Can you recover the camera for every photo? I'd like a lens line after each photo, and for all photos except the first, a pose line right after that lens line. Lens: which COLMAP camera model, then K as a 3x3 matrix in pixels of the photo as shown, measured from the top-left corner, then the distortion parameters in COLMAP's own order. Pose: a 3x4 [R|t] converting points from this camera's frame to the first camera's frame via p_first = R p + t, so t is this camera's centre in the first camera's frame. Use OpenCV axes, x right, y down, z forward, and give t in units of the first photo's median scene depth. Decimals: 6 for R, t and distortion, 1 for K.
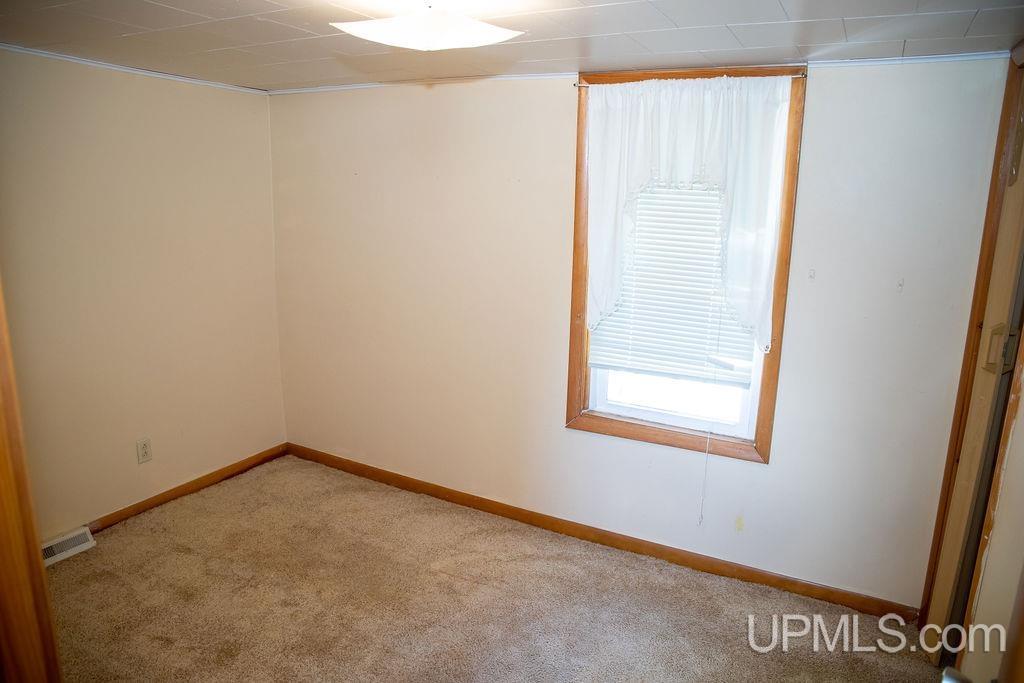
lens RADIAL K [[691.4, 0, 512.0], [0, 691.4, 341.5], [0, 0, 1]] dist [-0.083747, 0.001129]
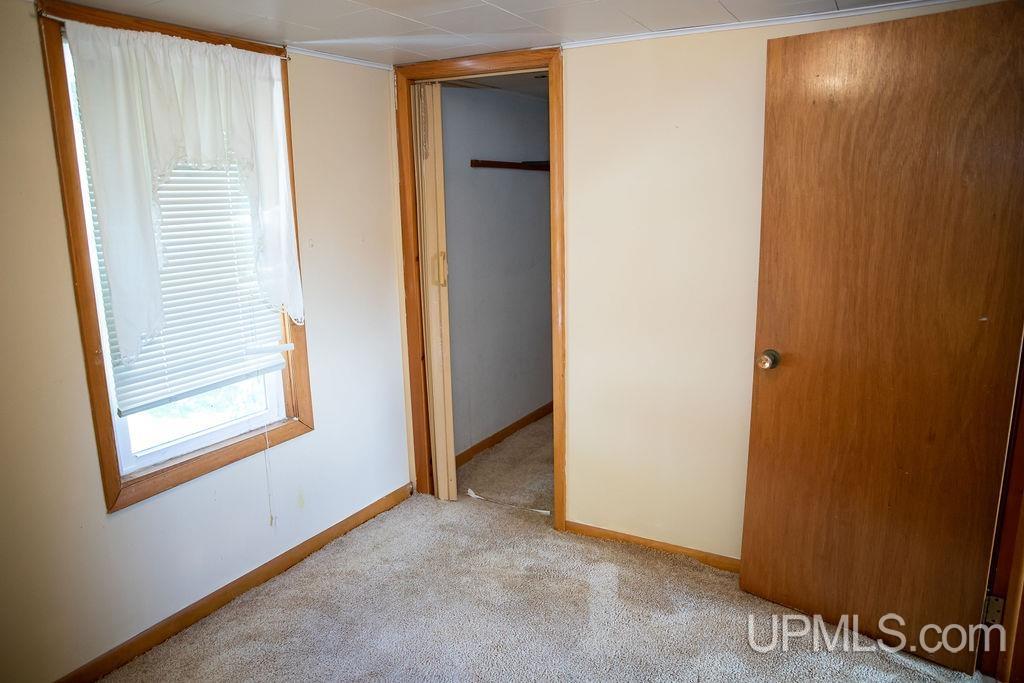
lens RADIAL K [[691.4, 0, 512.0], [0, 691.4, 341.5], [0, 0, 1]] dist [-0.083747, 0.001129]
pose [[0.062381, -0.234256, 0.970172, -0.577798], [0.258583, 0.942666, 0.210988, -0.088870], [-0.963973, 0.237708, 0.119379, 0.529310]]
